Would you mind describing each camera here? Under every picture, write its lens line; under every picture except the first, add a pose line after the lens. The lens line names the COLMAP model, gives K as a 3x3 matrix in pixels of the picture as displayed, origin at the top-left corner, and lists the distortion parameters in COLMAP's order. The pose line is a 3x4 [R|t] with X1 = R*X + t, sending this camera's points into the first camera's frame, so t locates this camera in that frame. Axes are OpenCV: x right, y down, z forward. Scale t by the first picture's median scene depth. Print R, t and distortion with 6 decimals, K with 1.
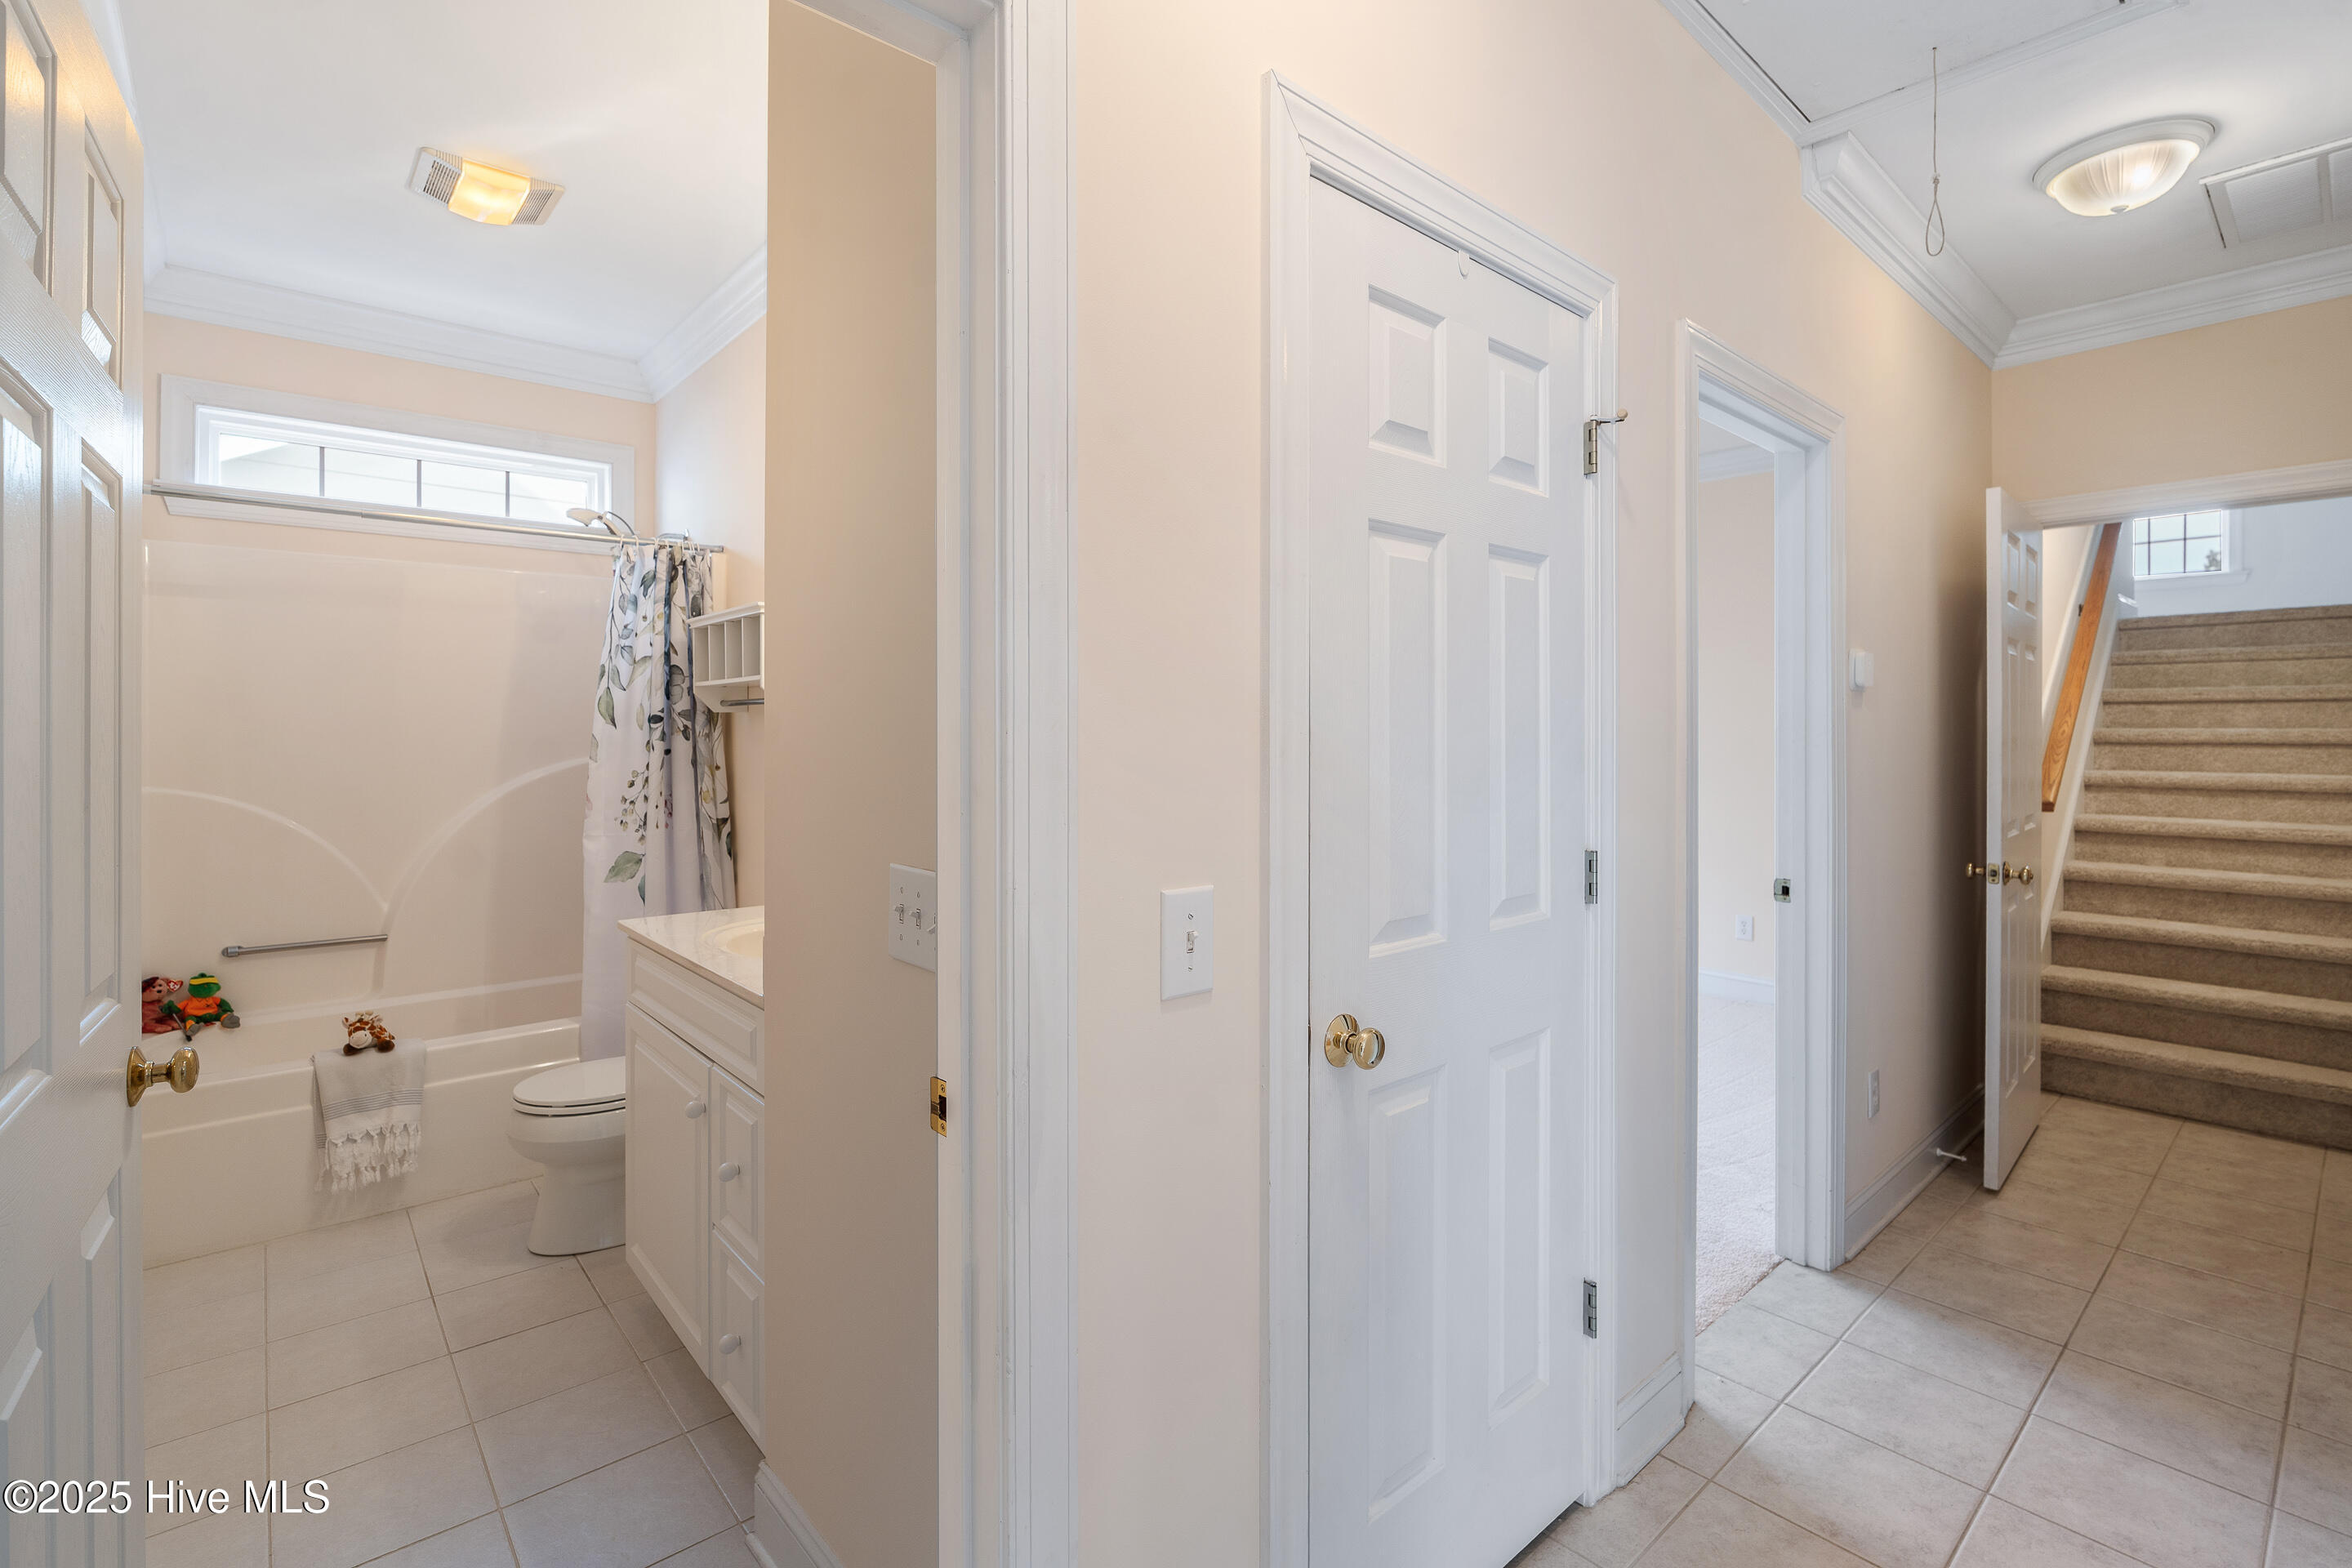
lens RADIAL K [[1078.2, 0, 1229.7], [0, 1078.2, 739.8], [0, 0, 1]] dist [-0.003258, -0.001188]
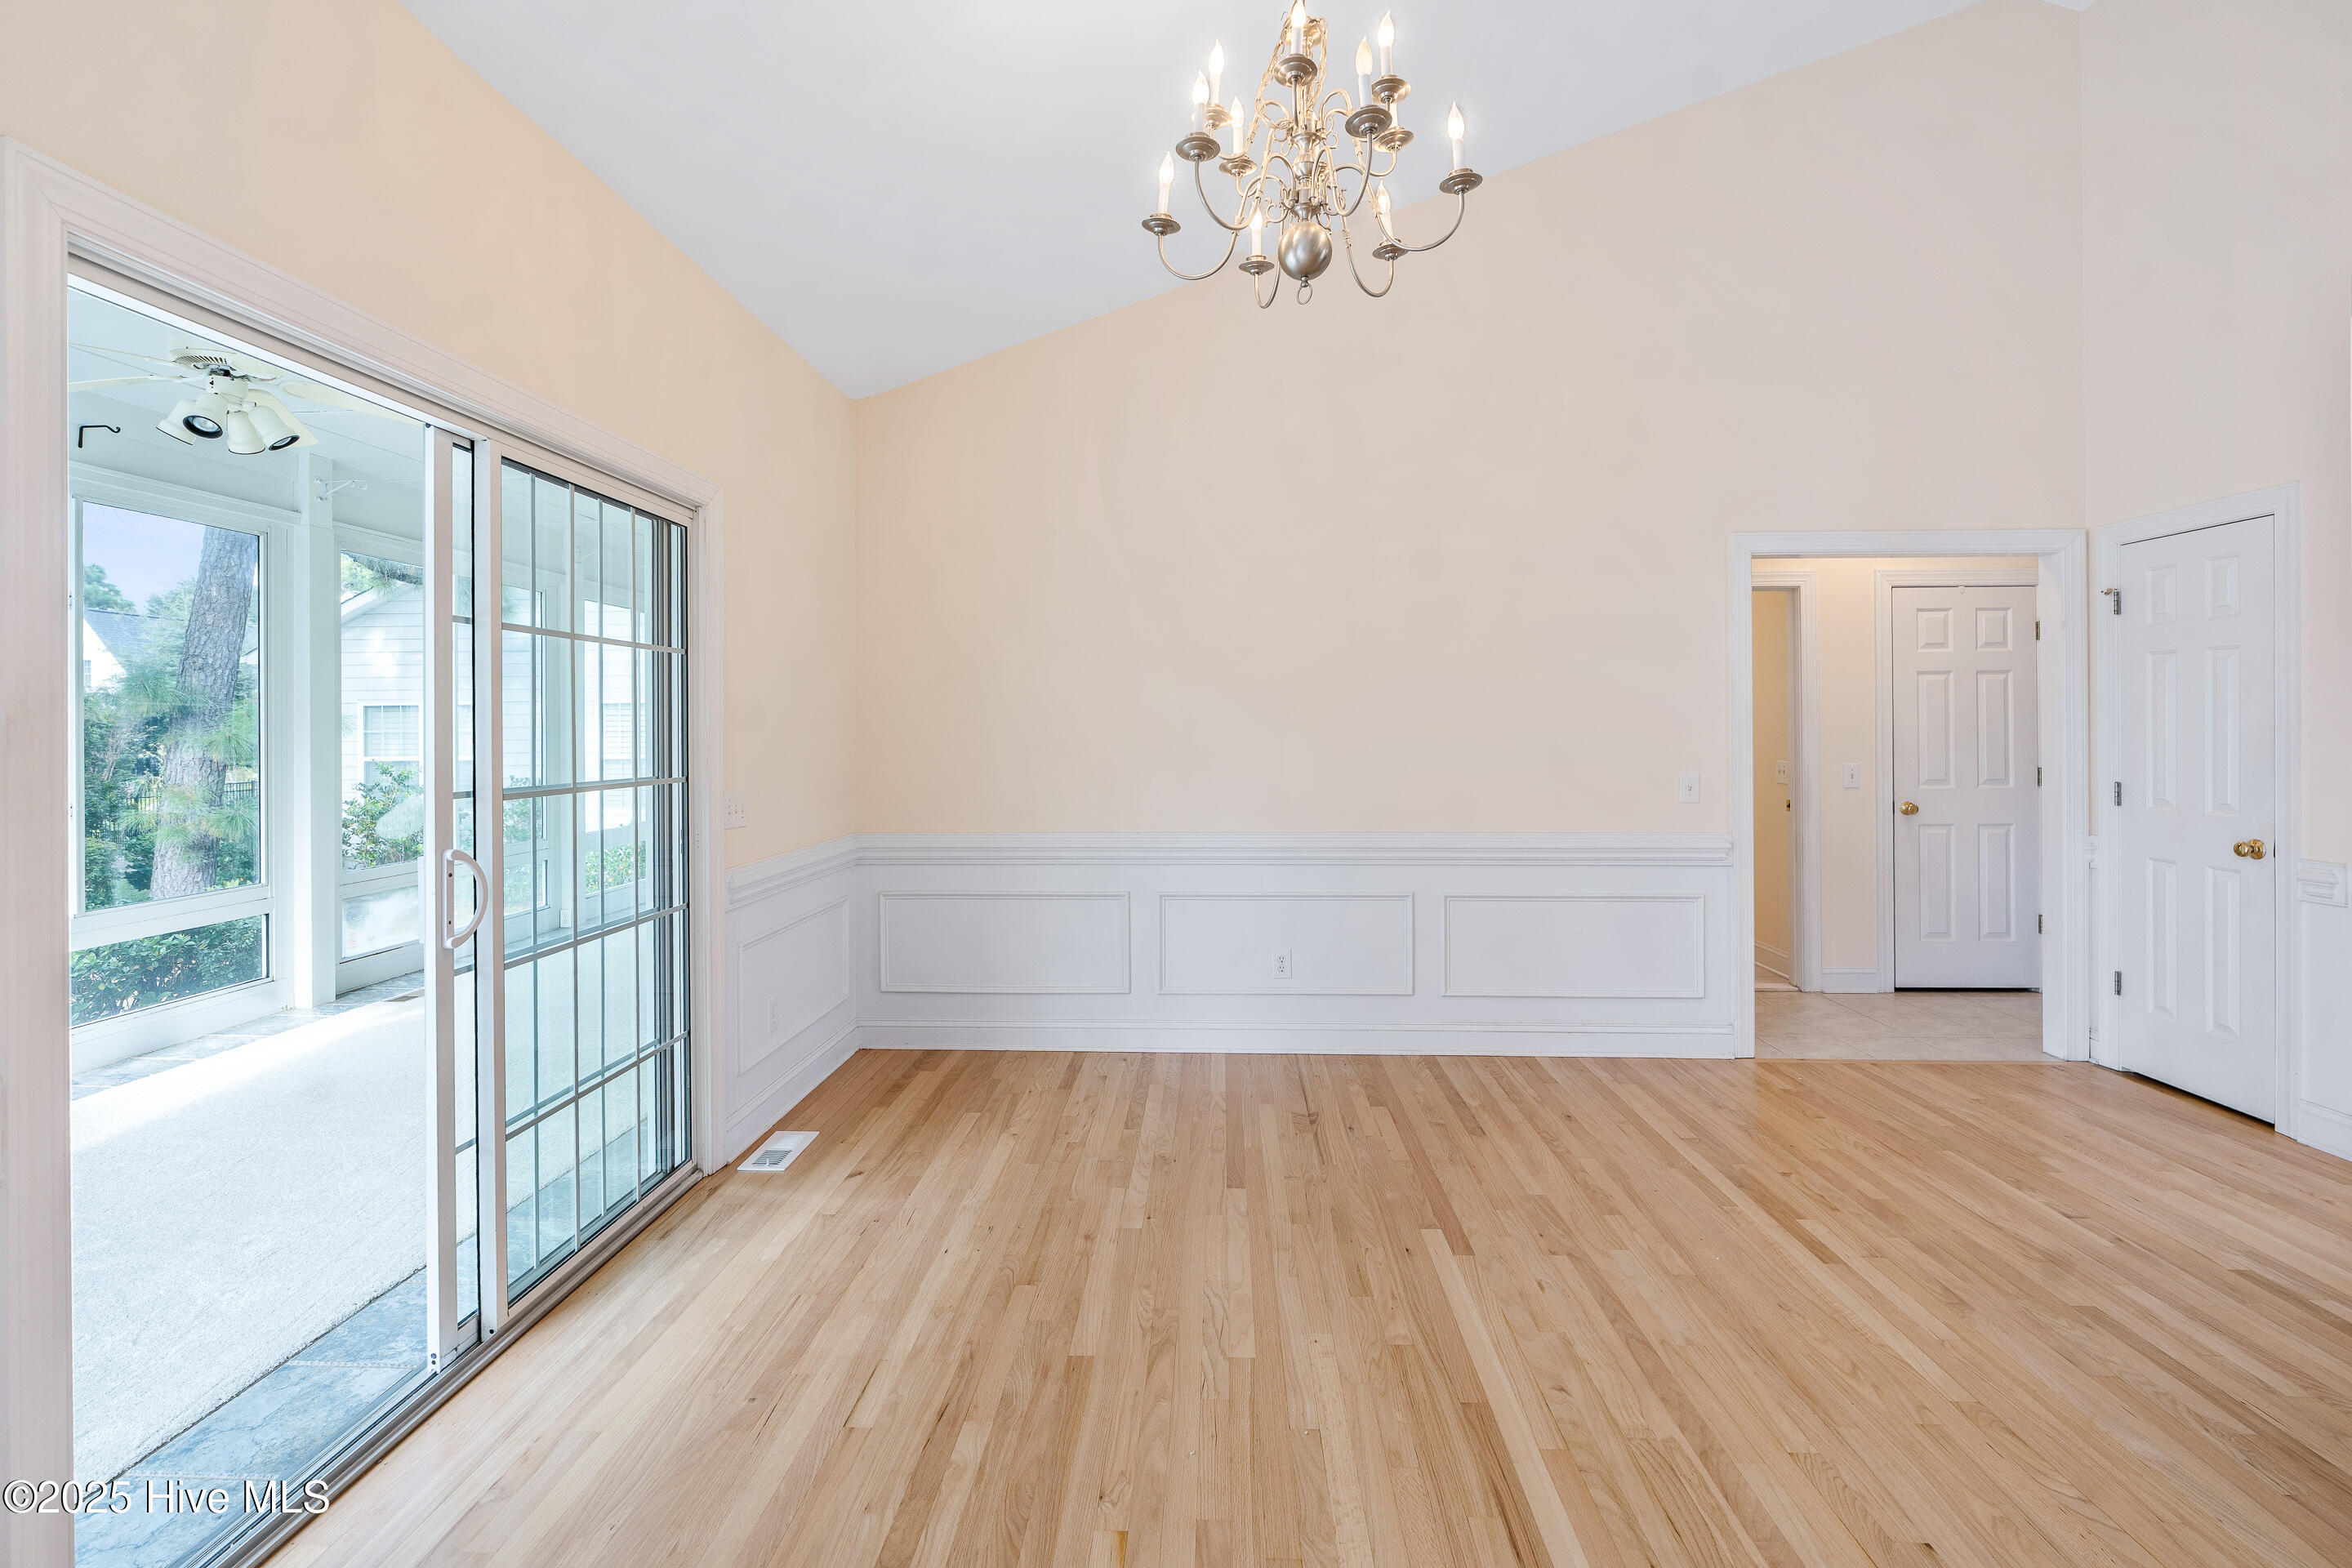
lens RADIAL K [[1078.2, 0, 1174.2], [0, 1078.2, 723.7], [0, 0, 1]] dist [-0.003258, -0.001188]
pose [[0.706355, -0.004275, -0.707845, 0.403745], [-0.004010, 0.999942, -0.010040, 0.011148], [0.707846, 0.009930, 0.706297, -1.475214]]
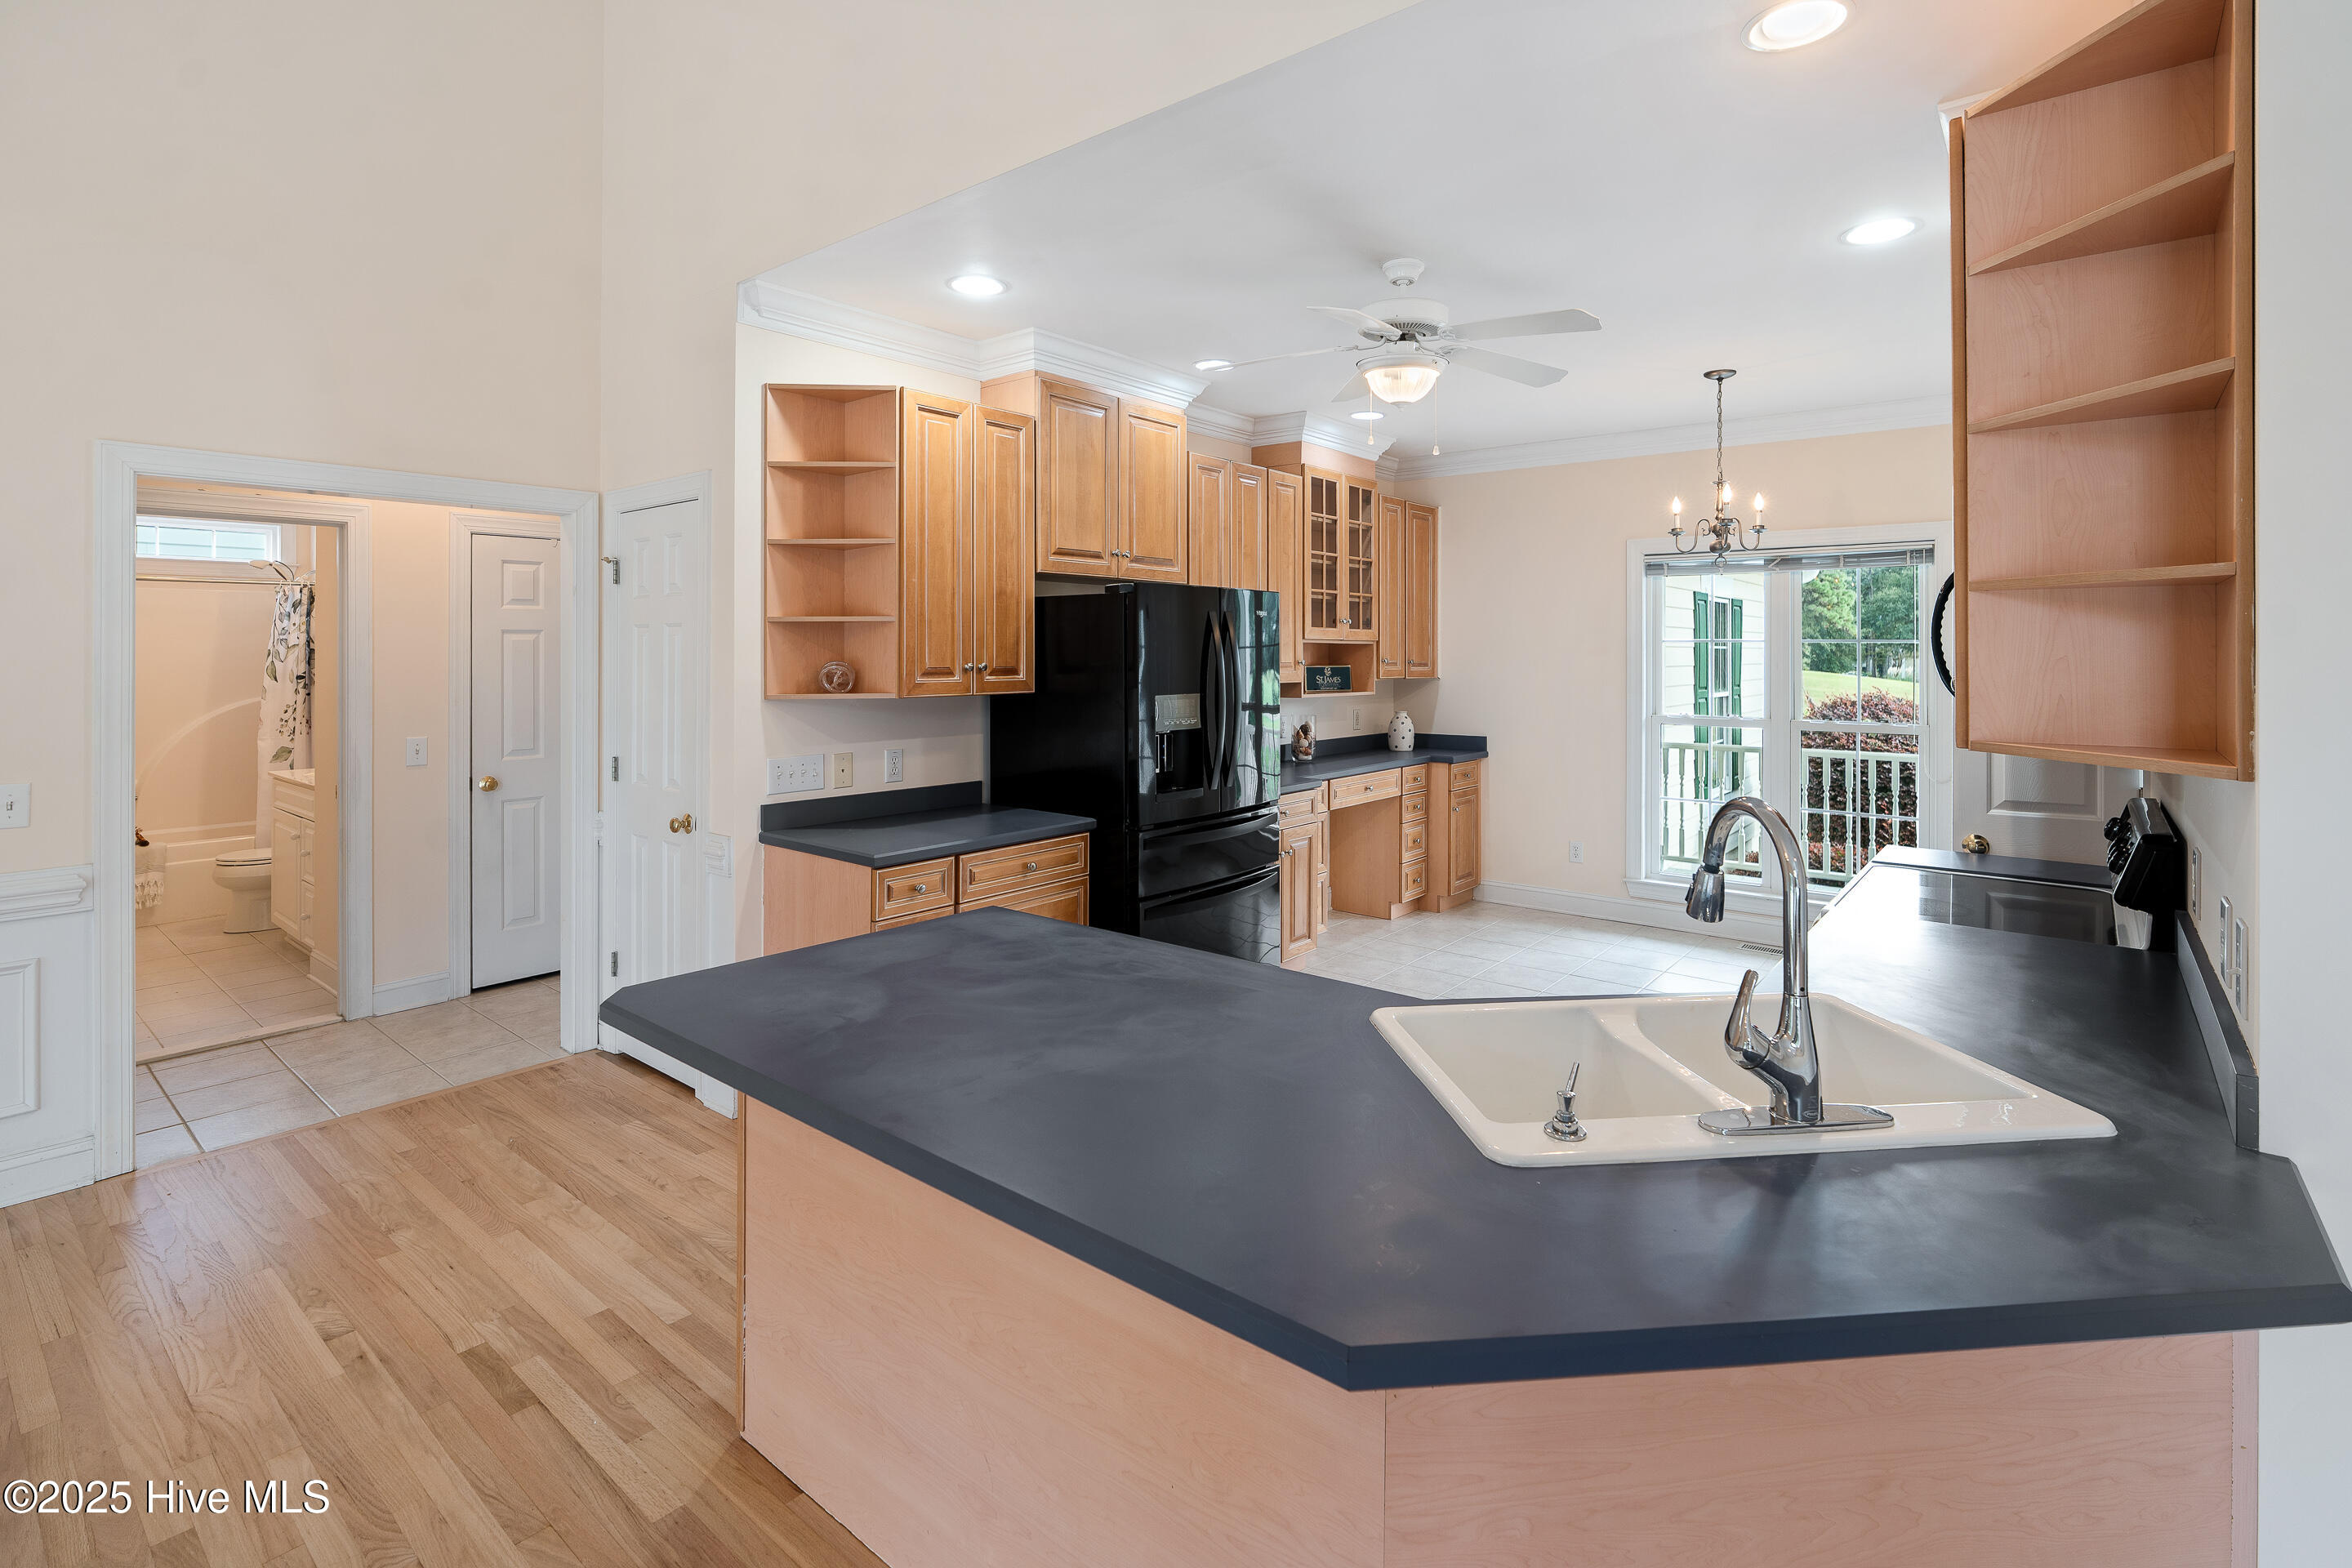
lens RADIAL K [[1078.2, 0, 1211.9], [0, 1078.2, 652.5], [0, 0, 1]] dist [-0.003258, -0.001188]
pose [[0.987454, -0.002852, 0.157879, 0.758782], [0.004071, 0.999964, -0.007395, -0.042412], [-0.157853, 0.007945, 0.987431, -1.132644]]
